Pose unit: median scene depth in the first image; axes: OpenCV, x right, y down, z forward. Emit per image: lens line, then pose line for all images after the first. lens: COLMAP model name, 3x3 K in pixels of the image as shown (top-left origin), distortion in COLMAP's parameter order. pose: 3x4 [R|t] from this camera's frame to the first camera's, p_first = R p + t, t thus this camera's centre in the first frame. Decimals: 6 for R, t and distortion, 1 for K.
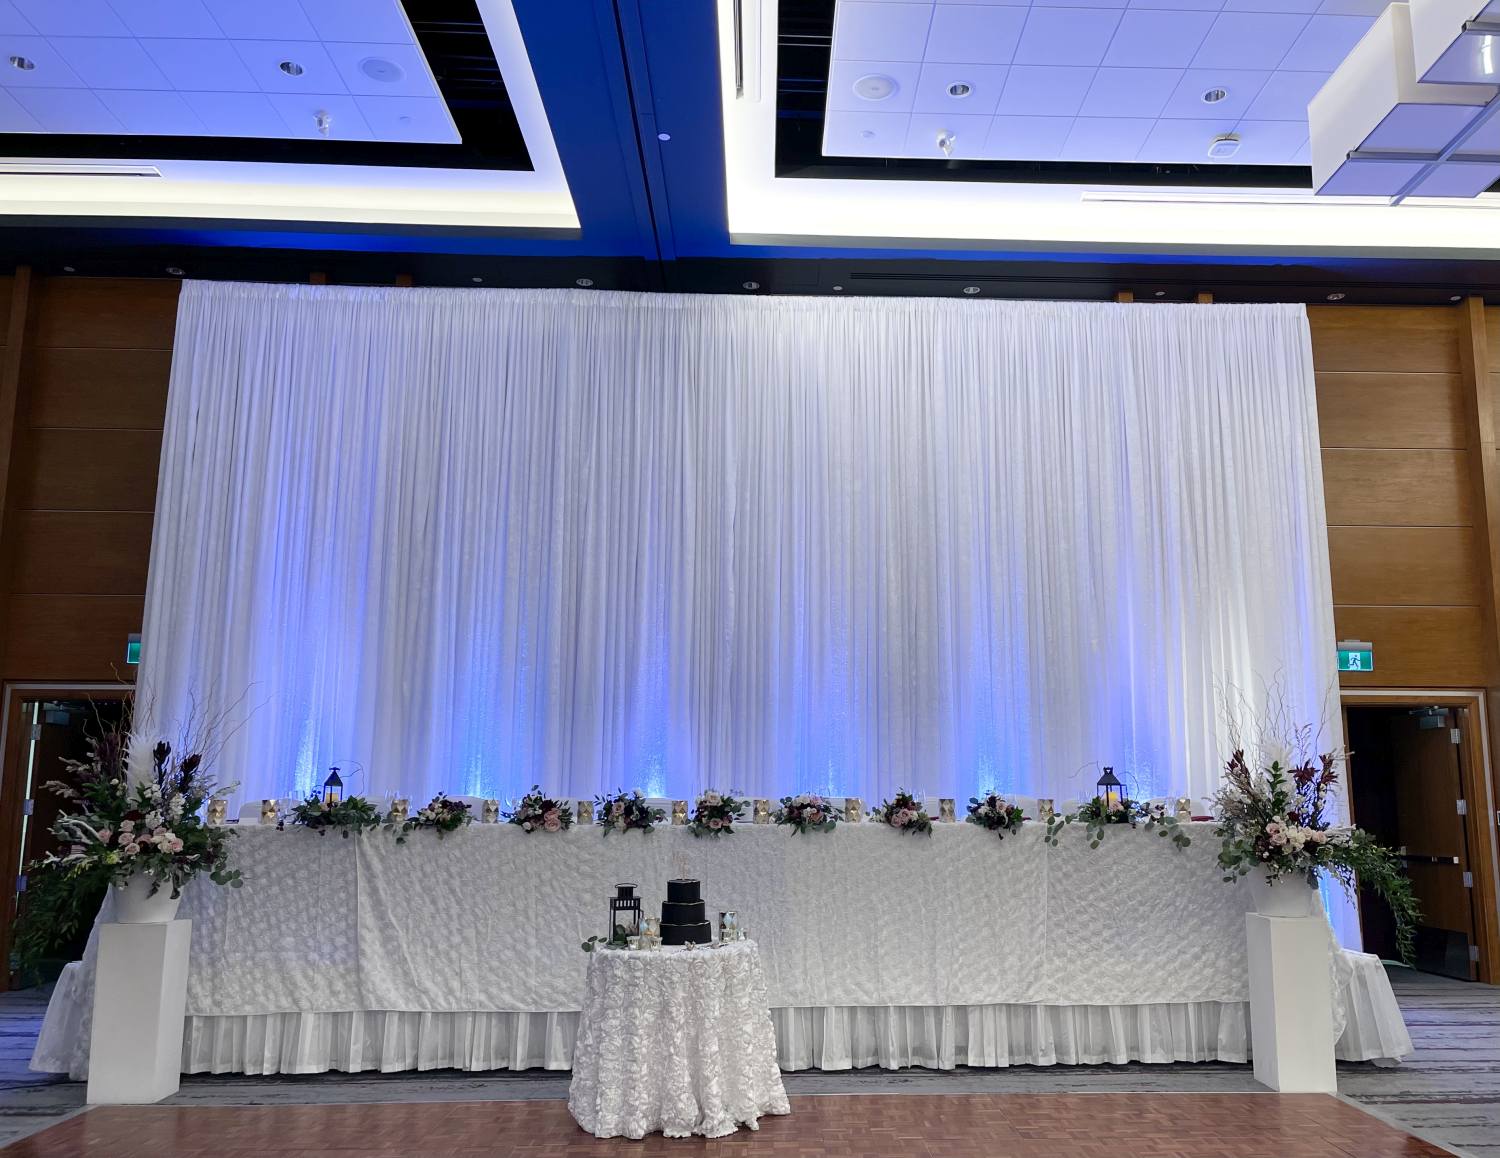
lens RADIAL K [[1247.6, 0, 826.9], [0, 1247.6, 611.1], [0, 0, 1]] dist [0.053635, -0.021104]
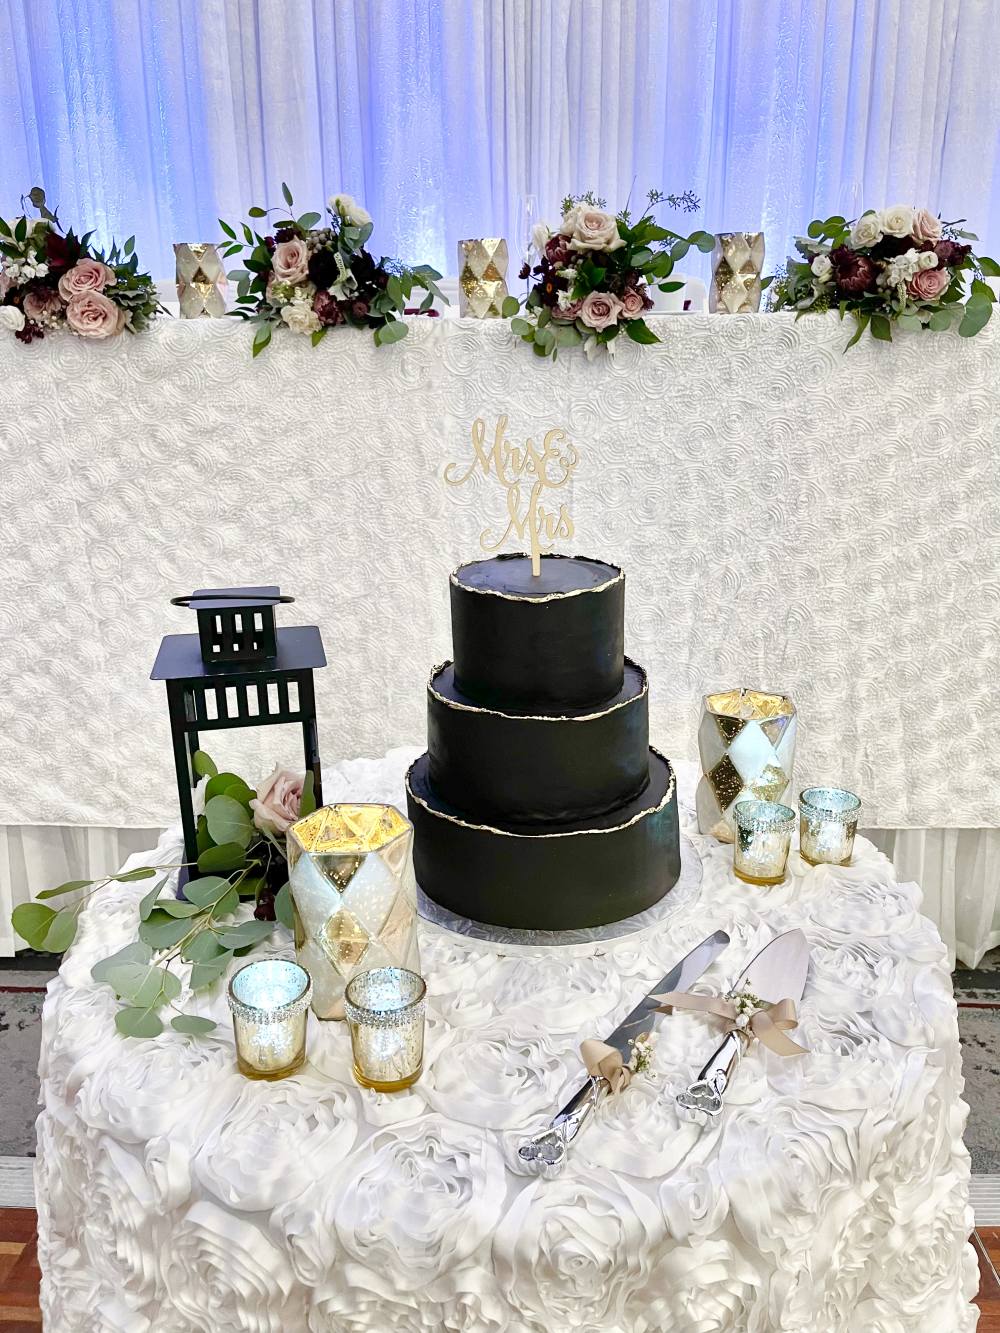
lens RADIAL K [[1002.5, 0, 502.7], [0, 1002.5, 669.2], [0, 0, 1]] dist [0.060402, -0.076365]
pose [[0.996620, 0.016243, -0.080528, -0.091594], [0.021166, 0.896391, 0.442758, 0.138412], [0.079377, -0.442966, 0.893018, 0.733865]]
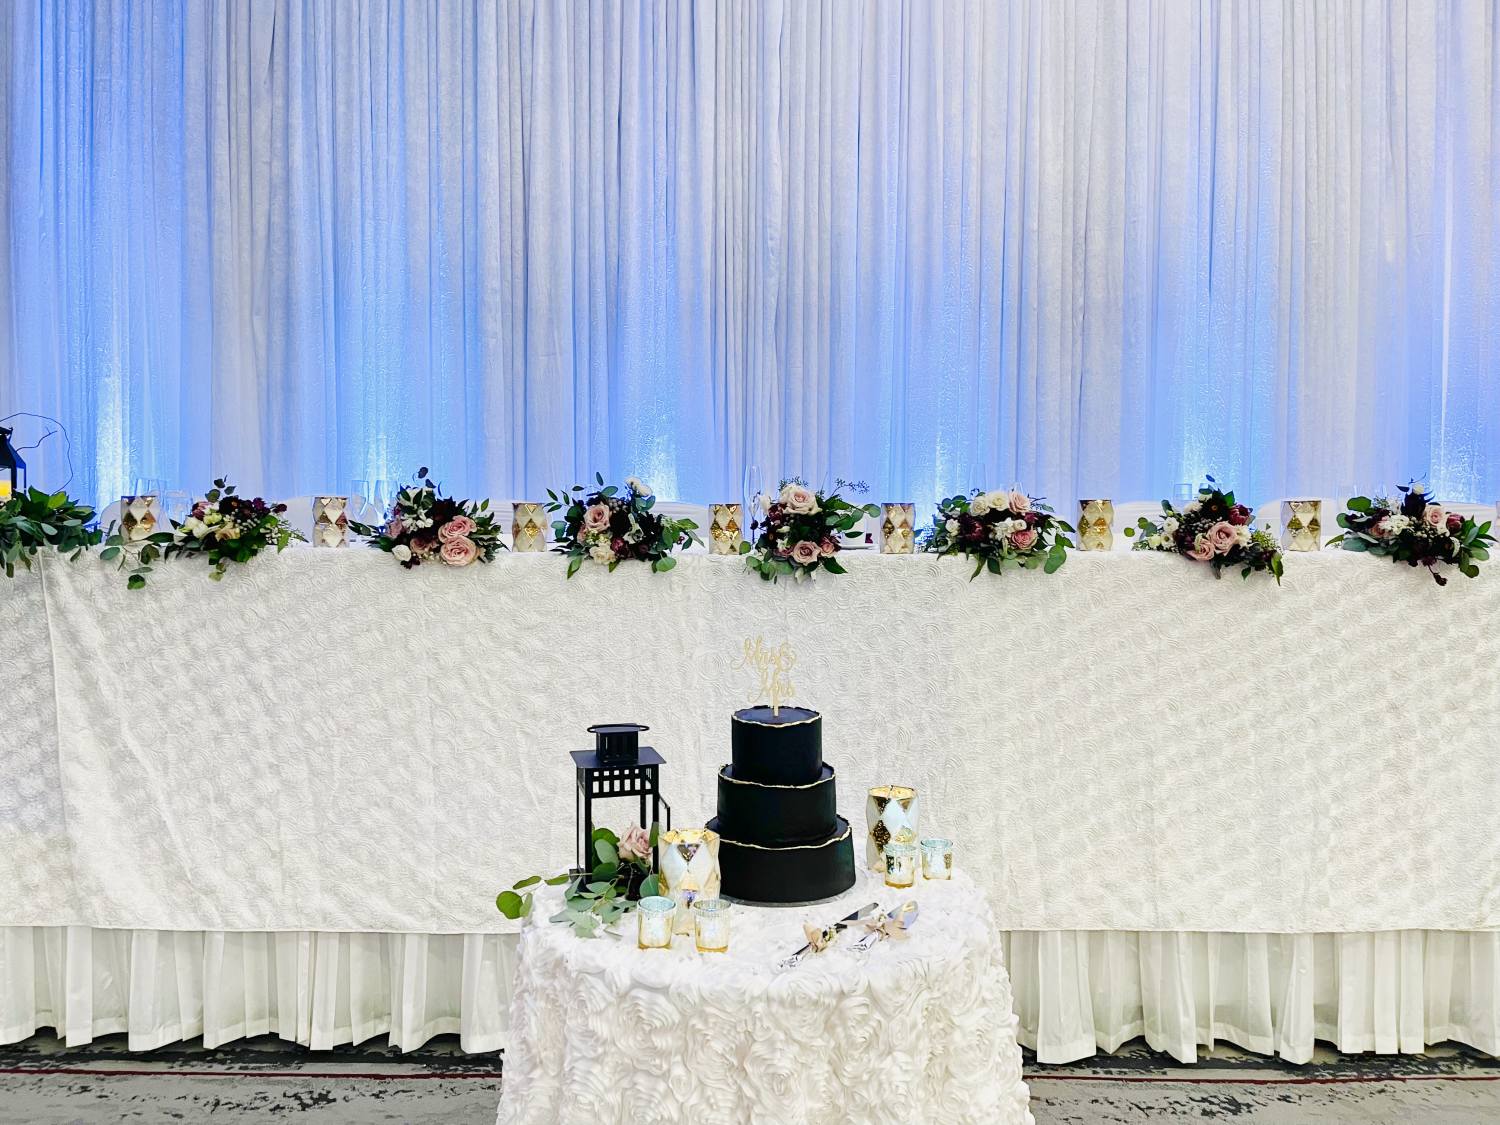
lens RADIAL K [[1128.1, 0, 743.0], [0, 1128.1, 571.2], [0, 0, 1]] dist [0.060402, -0.076365]
pose [[0.999010, 0.005466, -0.044143, -0.093857], [0.003405, 0.980114, 0.198406, 0.094138], [0.044350, -0.198360, 0.979125, 0.588174]]
